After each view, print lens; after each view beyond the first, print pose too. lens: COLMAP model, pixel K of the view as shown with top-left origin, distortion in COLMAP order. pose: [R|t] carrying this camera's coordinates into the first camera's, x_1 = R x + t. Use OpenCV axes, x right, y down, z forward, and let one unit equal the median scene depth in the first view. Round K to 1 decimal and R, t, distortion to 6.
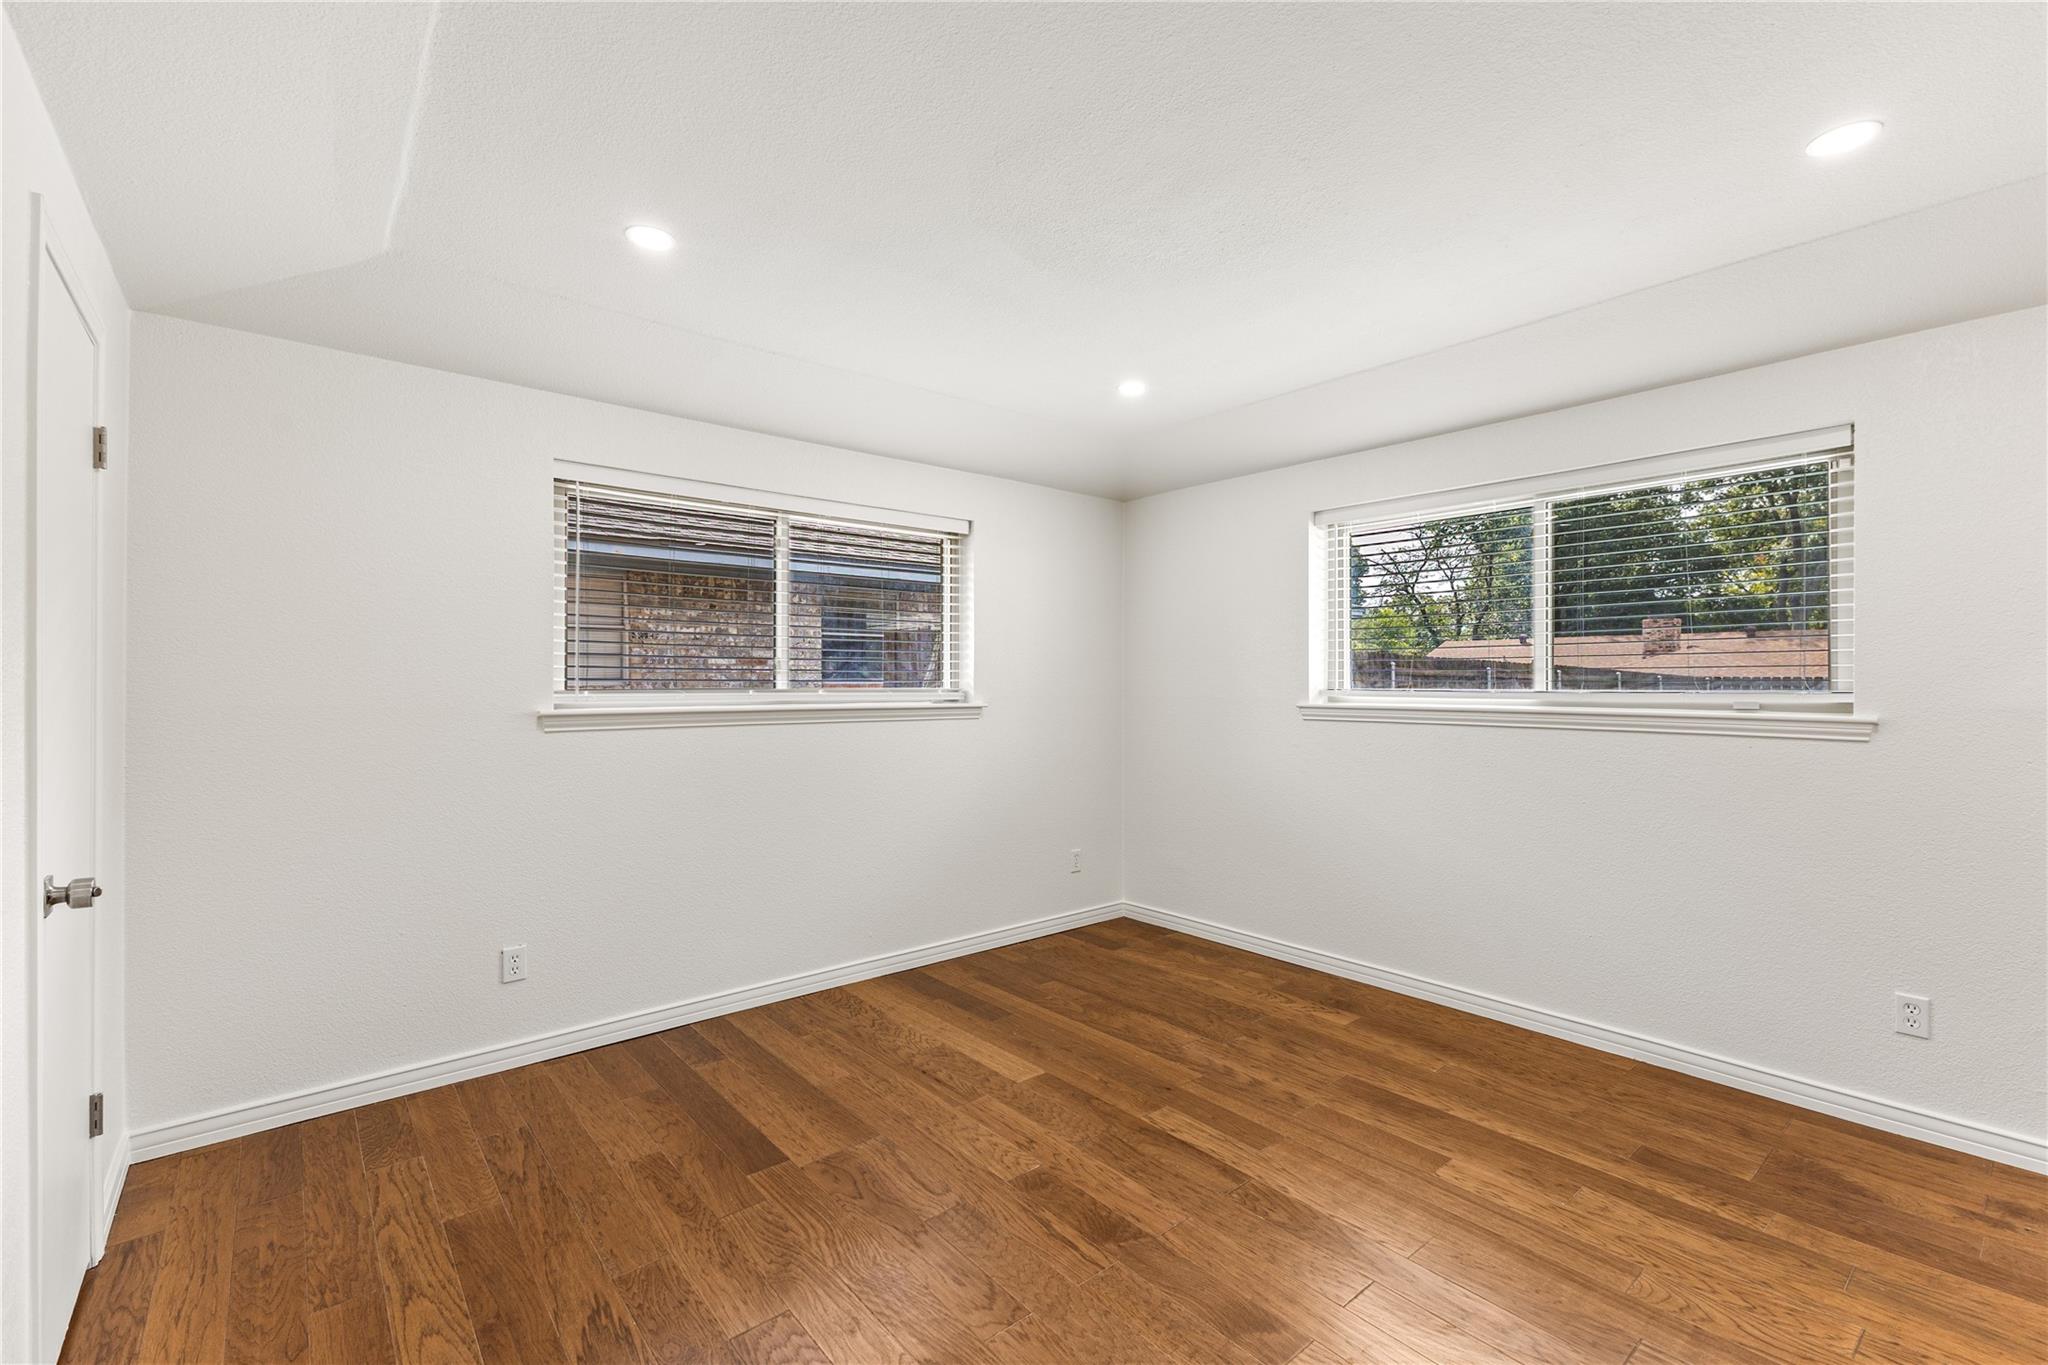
lens RADIAL K [[887.3, 0, 1034.0], [0, 887.3, 685.5], [0, 0, 1]] dist [0.010504, -0.000620]
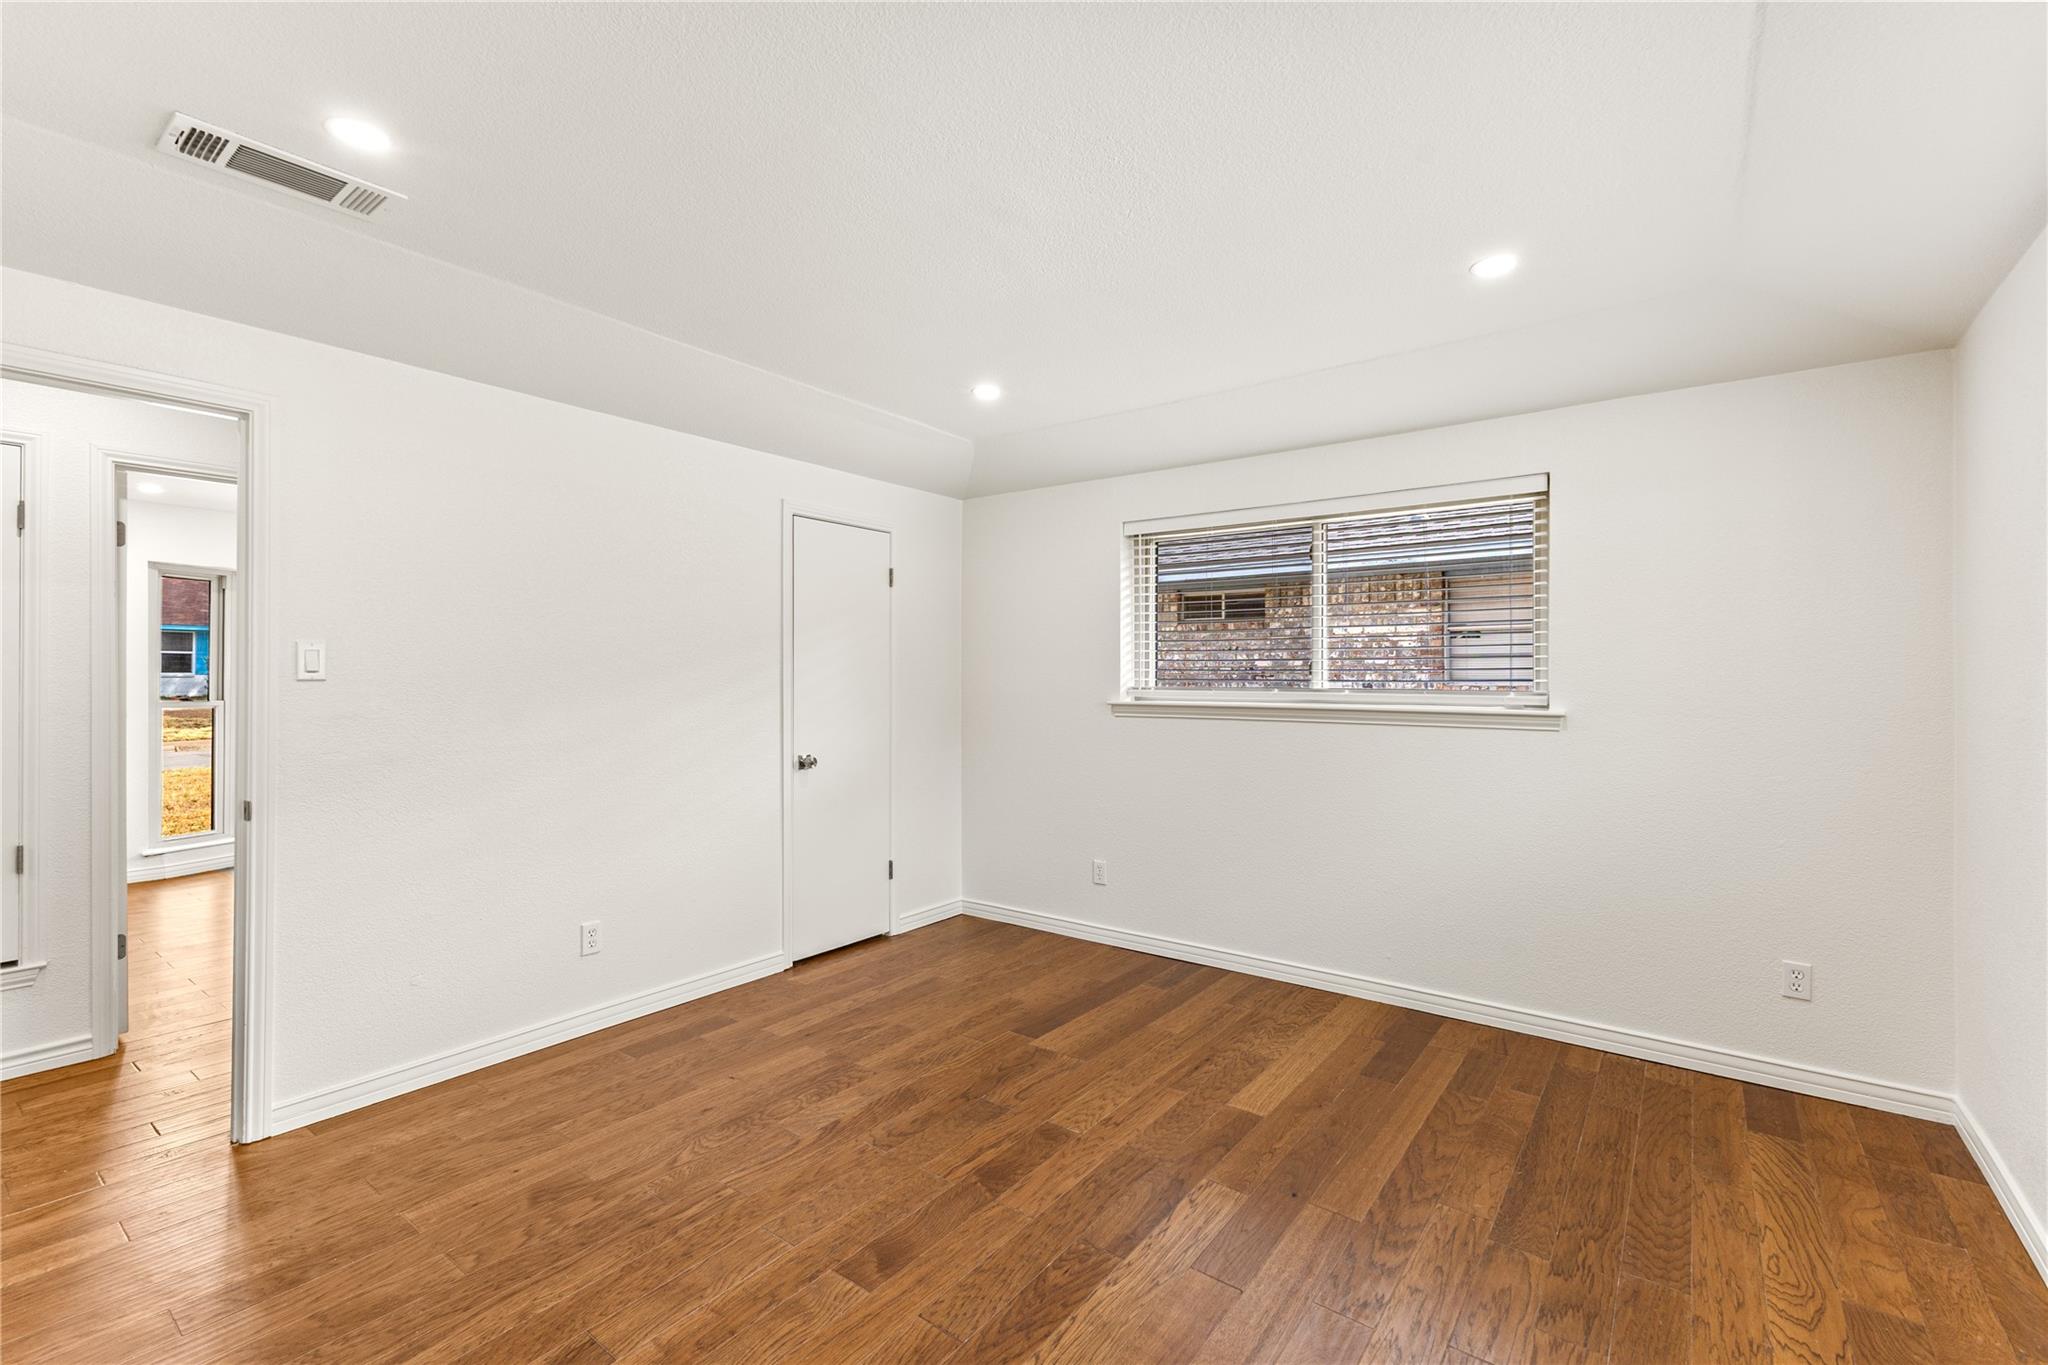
lens RADIAL K [[887.3, 0, 1021.0], [0, 887.3, 669.3], [0, 0, 1]] dist [0.010504, -0.000620]
pose [[0.221155, -0.011464, -0.975171, 0.759963], [-0.010548, 0.999844, -0.014146, 0.000905], [0.975182, 0.013415, 0.220999, 0.506338]]
